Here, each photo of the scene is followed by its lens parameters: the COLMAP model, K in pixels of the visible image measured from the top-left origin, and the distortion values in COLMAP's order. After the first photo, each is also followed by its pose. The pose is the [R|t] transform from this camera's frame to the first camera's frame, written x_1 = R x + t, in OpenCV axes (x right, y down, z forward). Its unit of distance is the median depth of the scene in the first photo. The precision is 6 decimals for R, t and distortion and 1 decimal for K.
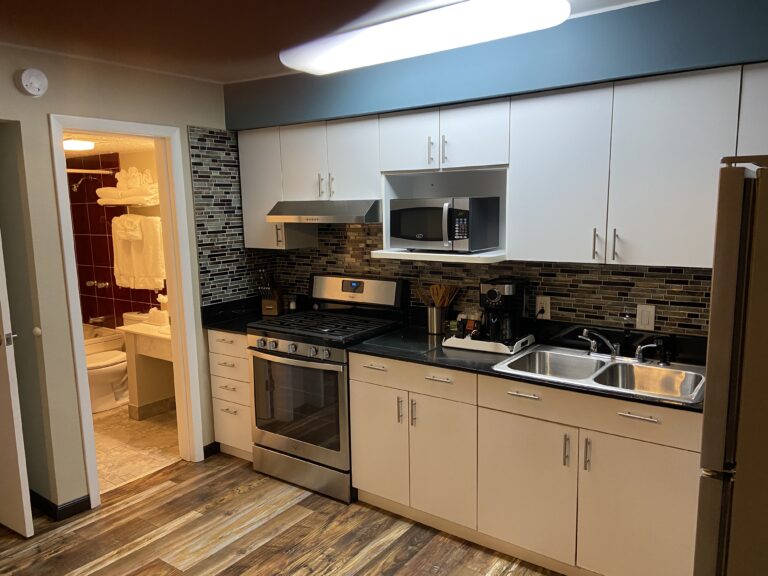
lens RADIAL K [[574.9, 0, 384.9], [0, 574.9, 299.3], [0, 0, 1]] dist [0.118124, -0.139853]
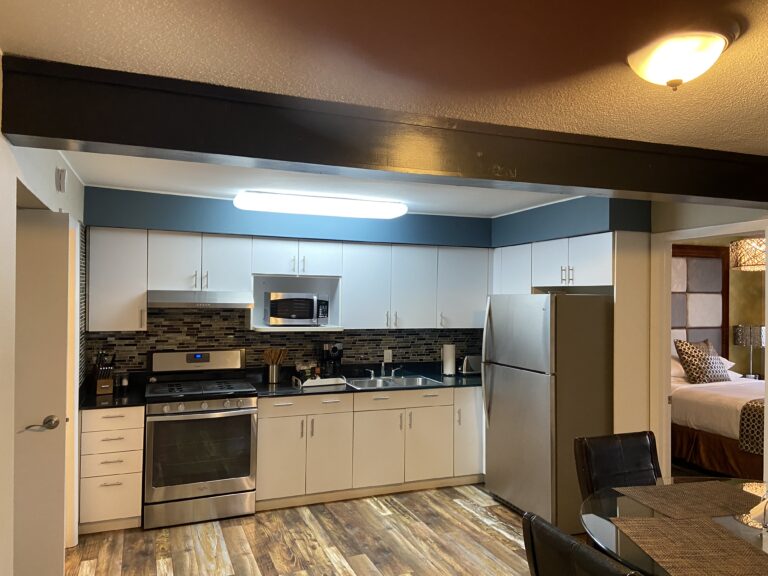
lens RADIAL K [[574.9, 0, 384.9], [0, 574.9, 299.3], [0, 0, 1]] dist [0.118124, -0.139853]
pose [[0.531929, 0.017809, 0.846602, -1.040952], [0.112933, 0.989356, -0.091769, 0.015585], [-0.839224, 0.144424, 0.524256, -0.037250]]
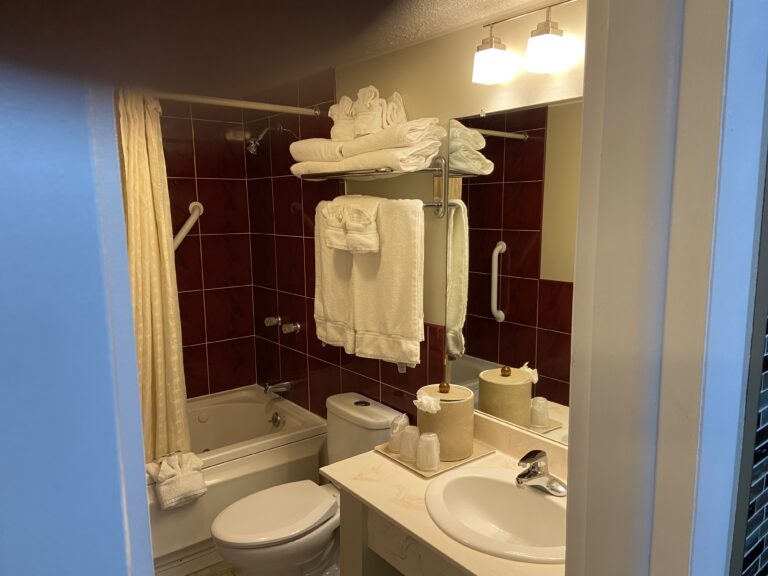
lens RADIAL K [[581.2, 0, 379.0], [0, 581.2, 296.8], [0, 0, 1]] dist [0.090571, -0.000627]
pose [[0.959870, 0.050268, -0.275905, -0.435054], [-0.048075, 0.998735, 0.014712, -0.110466], [0.276296, -0.000857, 0.961072, 0.857896]]
